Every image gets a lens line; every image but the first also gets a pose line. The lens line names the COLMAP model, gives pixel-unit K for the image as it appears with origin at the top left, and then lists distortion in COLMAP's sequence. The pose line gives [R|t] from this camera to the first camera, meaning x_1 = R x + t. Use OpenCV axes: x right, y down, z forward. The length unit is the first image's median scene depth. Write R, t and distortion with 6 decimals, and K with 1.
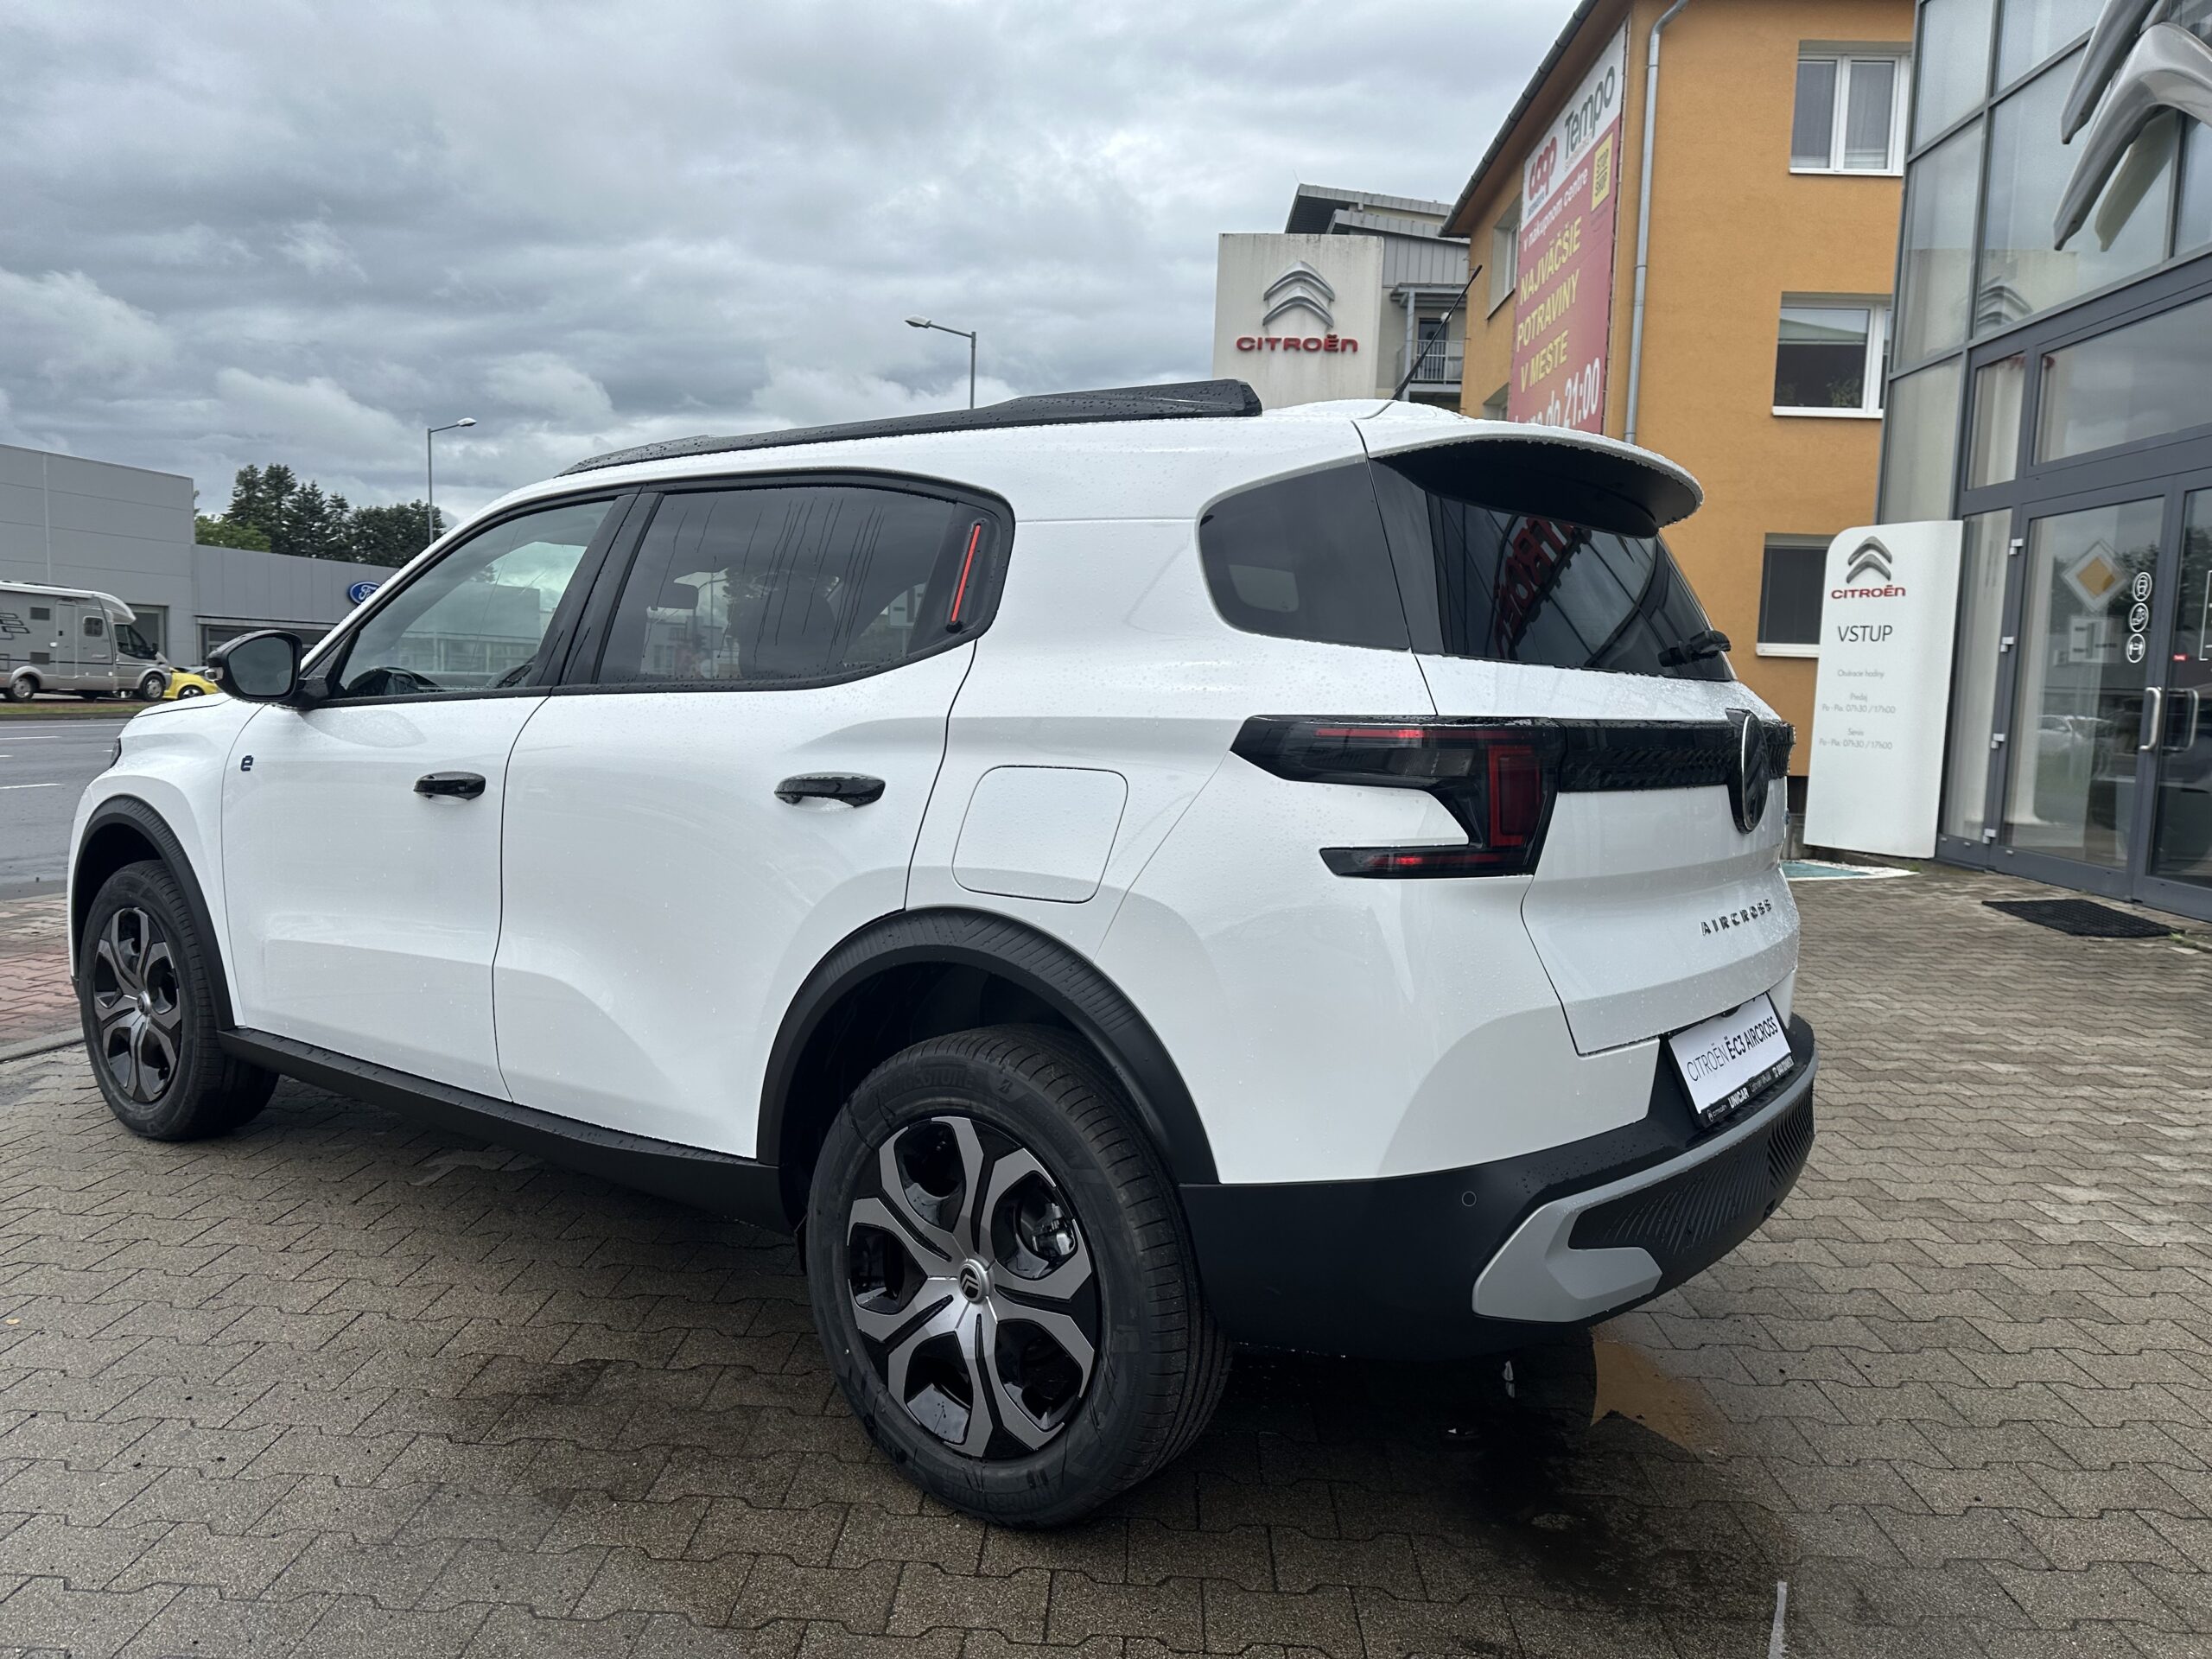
lens RADIAL K [[1581.6, 0, 1099.0], [0, 1581.6, 871.9], [0, 0, 1]] dist [-0.030634, -0.001687]
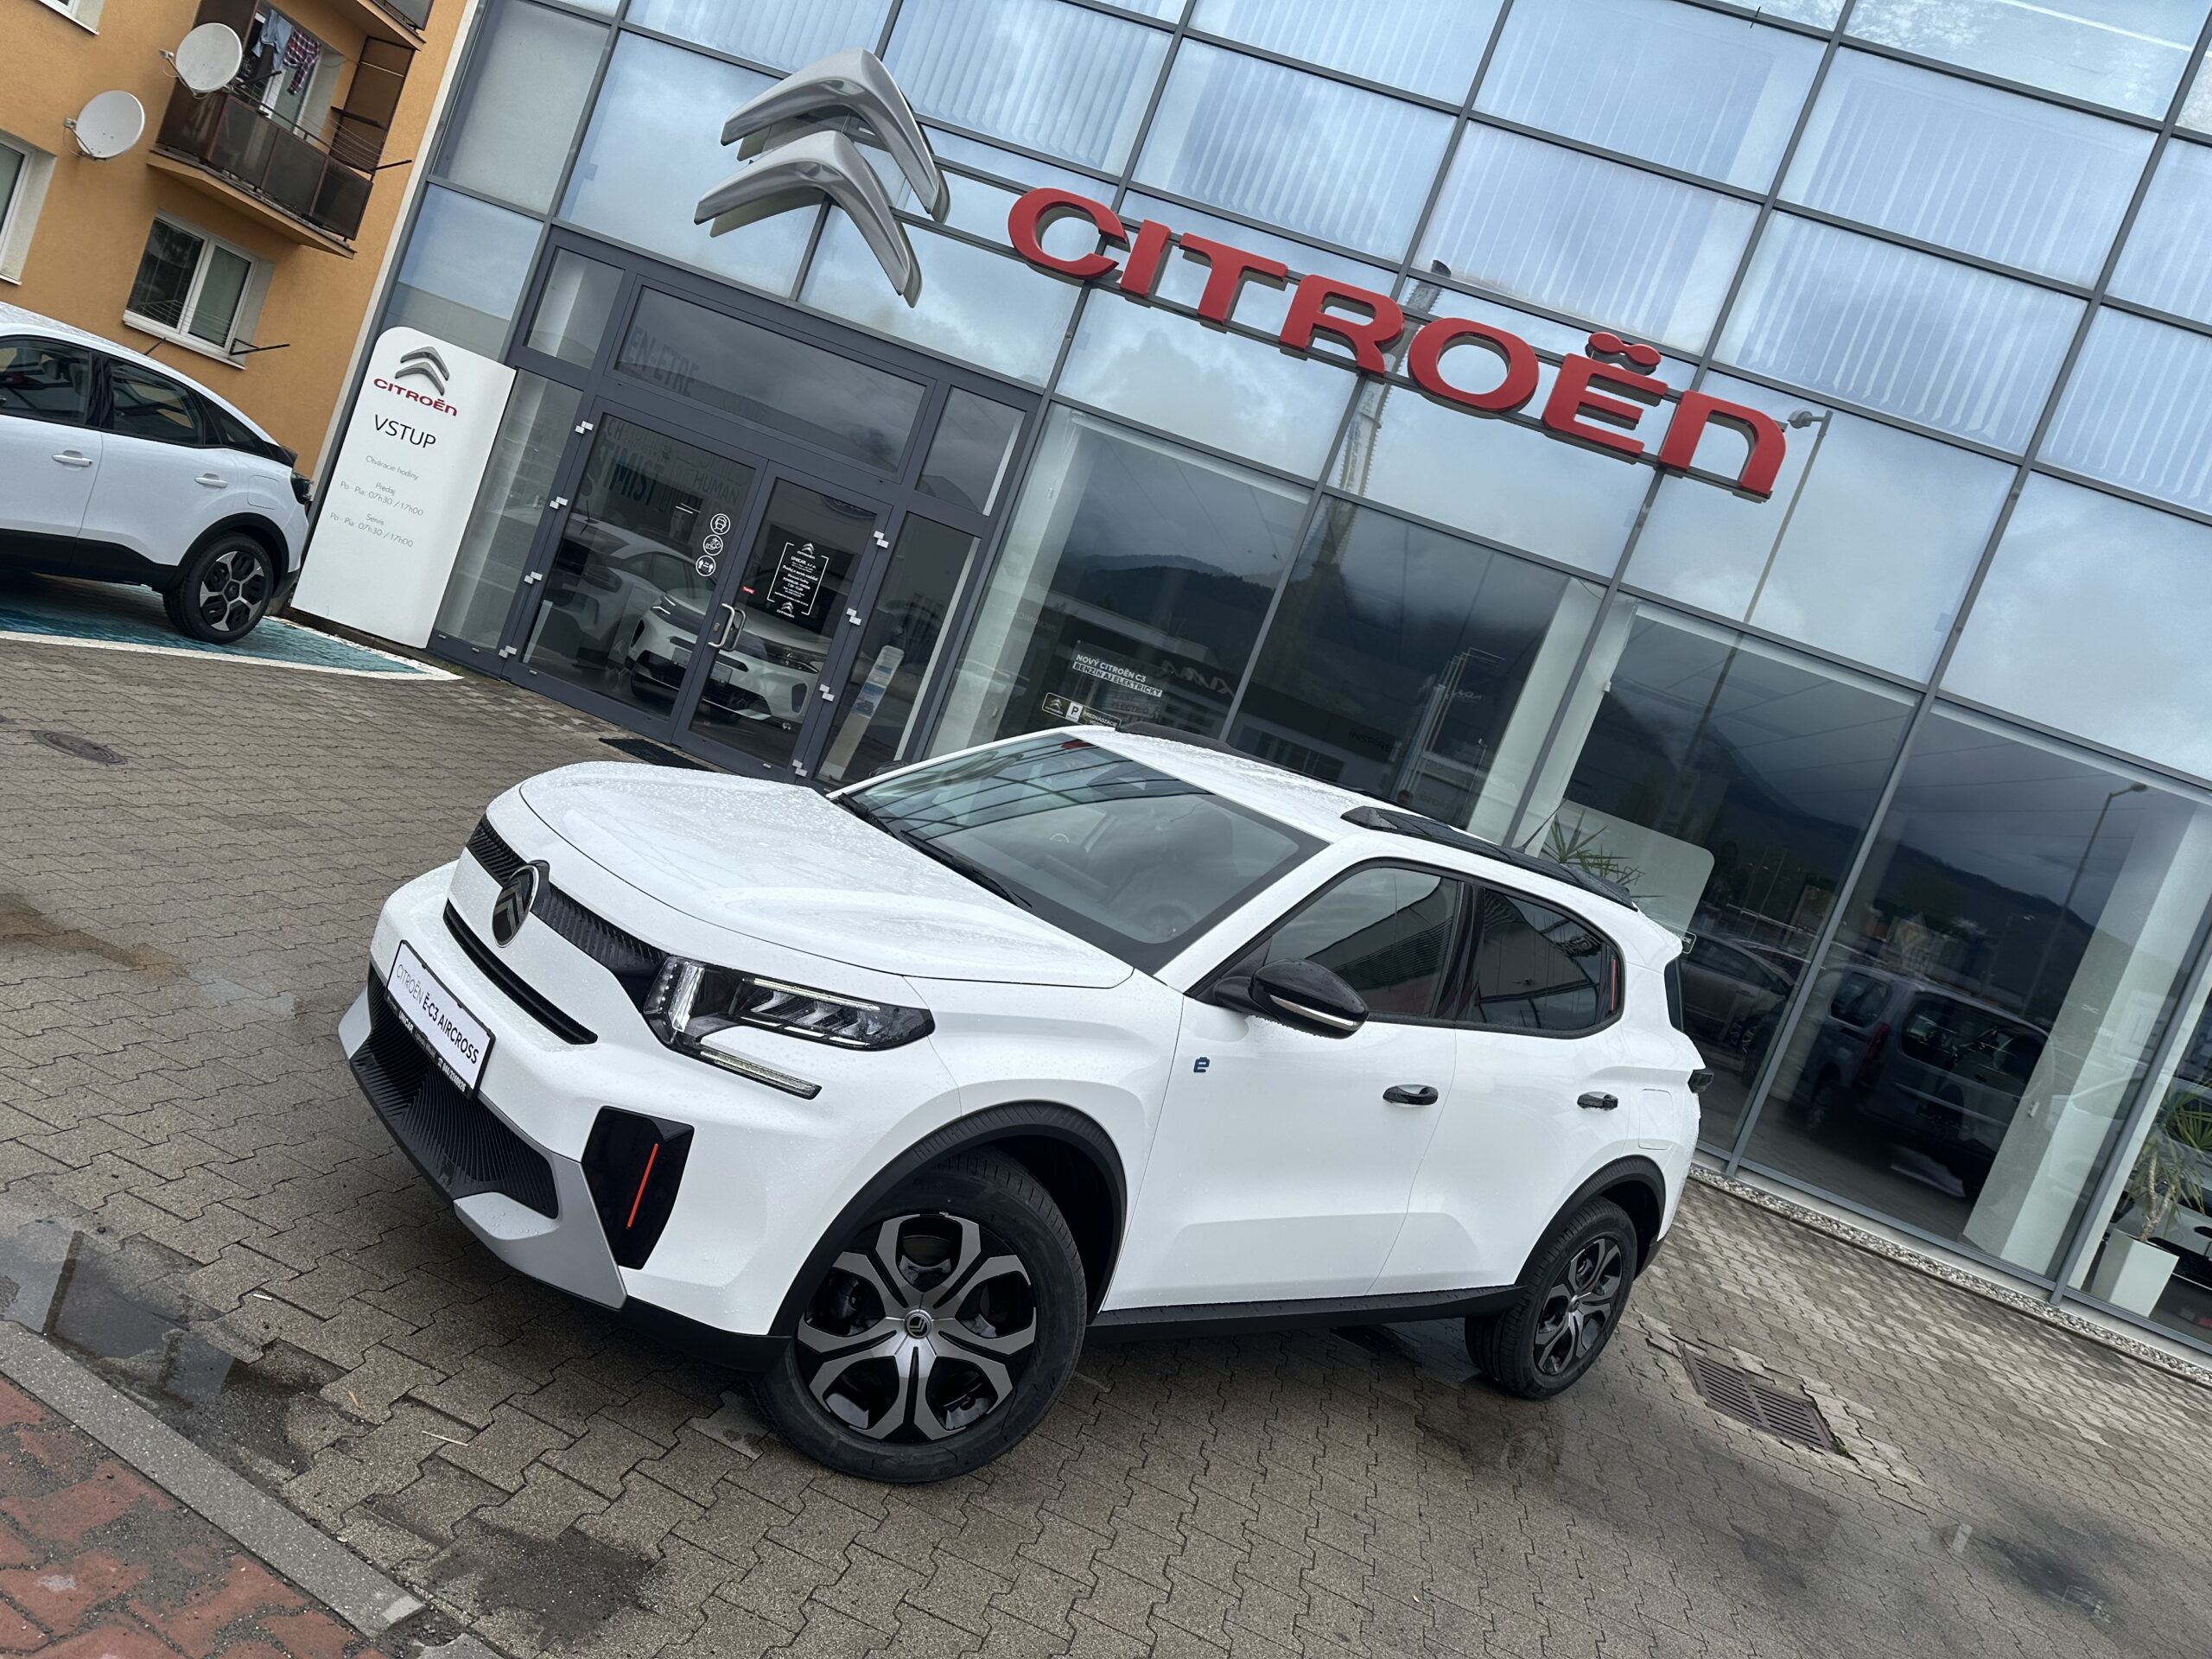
lens RADIAL K [[1573.2, 0, 1106.0], [0, 1573.2, 829.5], [0, 0, 1]] dist [0.100470, -0.133043]
pose [[0.155470, -0.057441, 0.986169, -0.678770], [-0.230917, 0.968536, 0.092818, -0.130208], [-0.960472, -0.242154, 0.137314, 0.416081]]
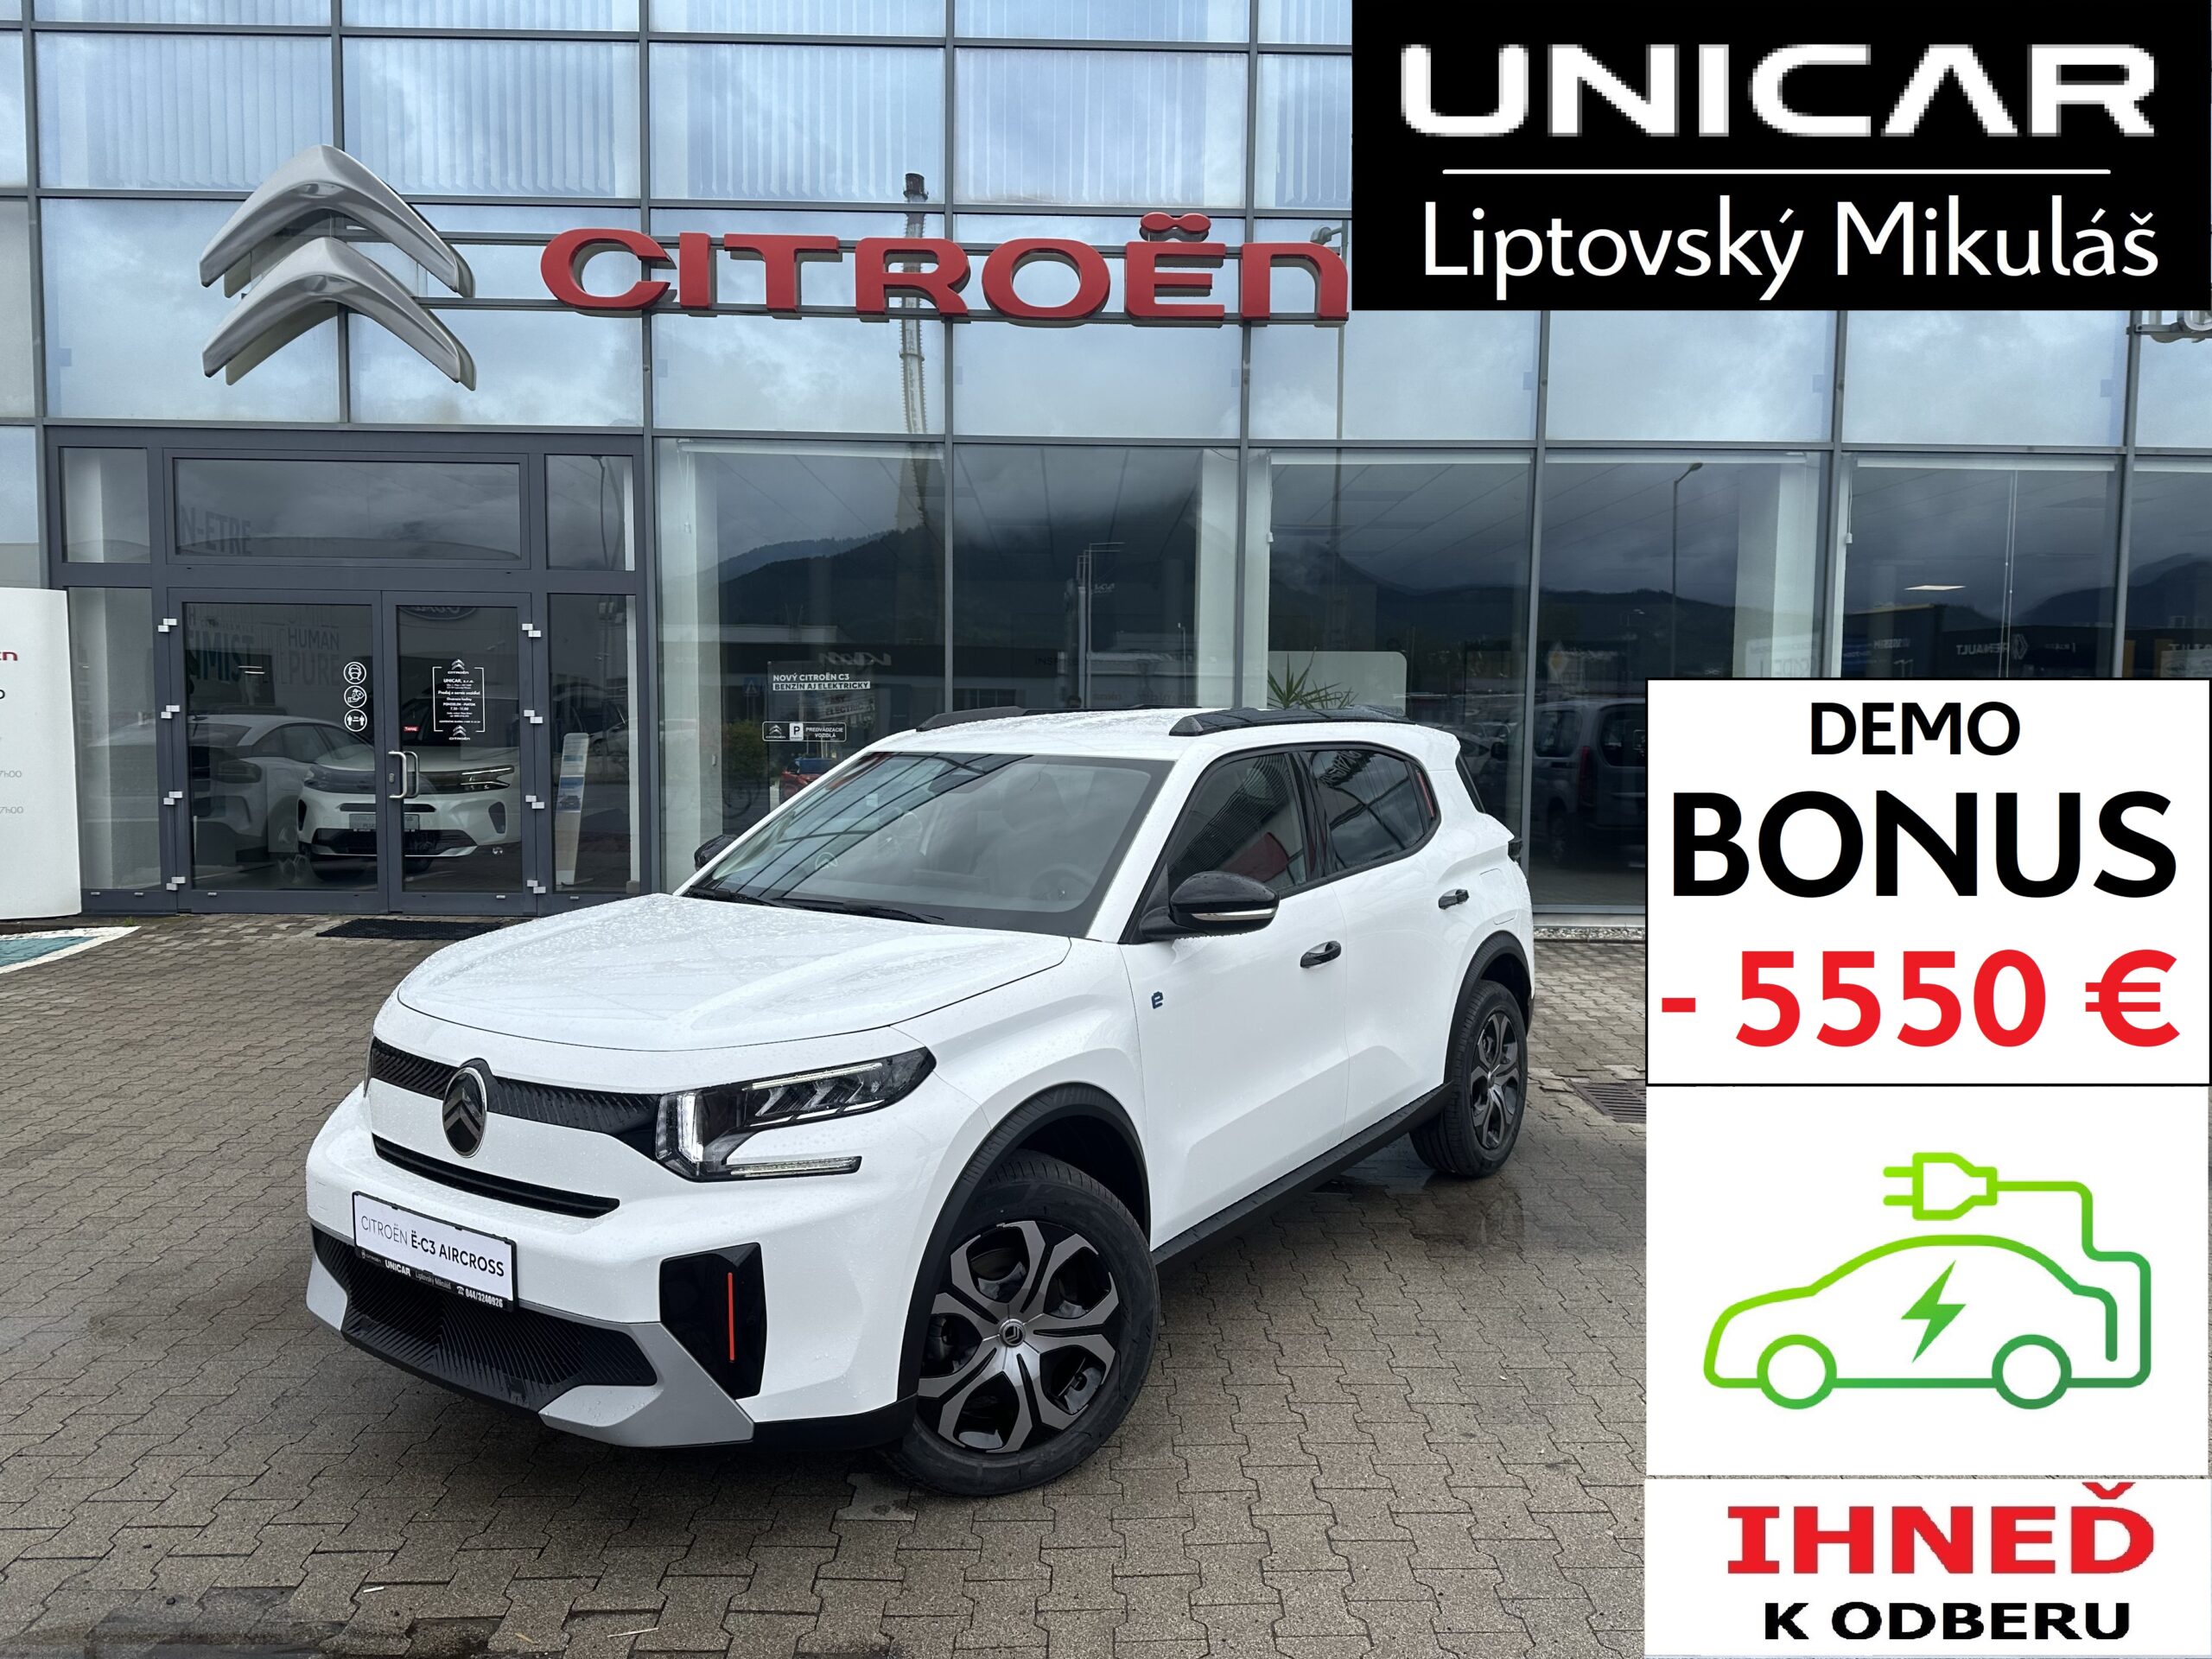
lens RADIAL K [[1571.9, 0, 1106.0], [0, 1571.9, 829.5], [0, 0, 1]] dist [0.095563, -0.104704]
pose [[-0.064650, -0.104631, 0.992408, -0.696459], [0.109718, 0.987713, 0.111284, -0.134323], [-0.991858, 0.116079, -0.052376, 0.469164]]
